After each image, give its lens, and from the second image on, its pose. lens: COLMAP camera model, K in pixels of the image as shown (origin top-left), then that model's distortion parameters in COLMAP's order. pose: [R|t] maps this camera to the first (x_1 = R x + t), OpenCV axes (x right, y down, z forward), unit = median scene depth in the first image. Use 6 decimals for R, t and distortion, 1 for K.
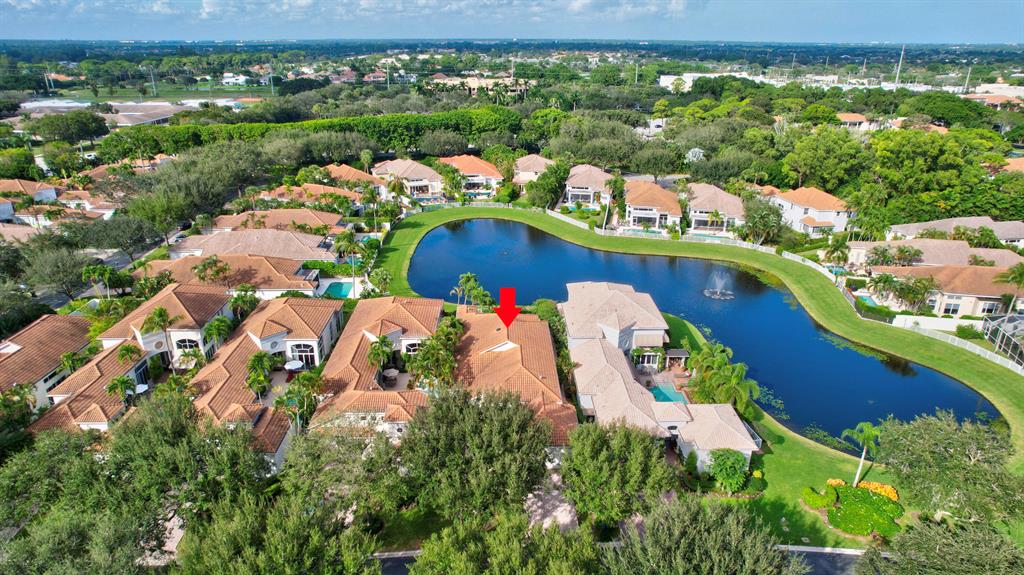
lens RADIAL K [[648.3, 0, 512.0], [0, 648.3, 287.5], [0, 0, 1]] dist [-0.052502, -0.000029]
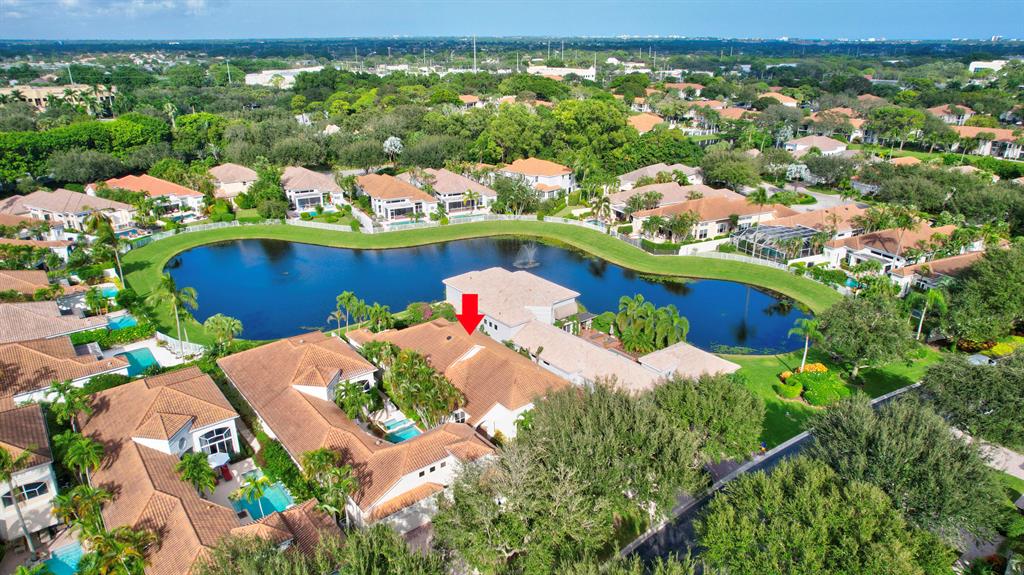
lens RADIAL K [[657.8, 0, 512.0], [0, 657.8, 287.5], [0, 0, 1]] dist [-0.062063, 0.051766]
pose [[0.798559, -0.222768, 0.559175, -0.261415], [0.223152, 0.972360, 0.068692, -0.027041], [-0.559022, 0.069927, 0.826199, 0.114795]]
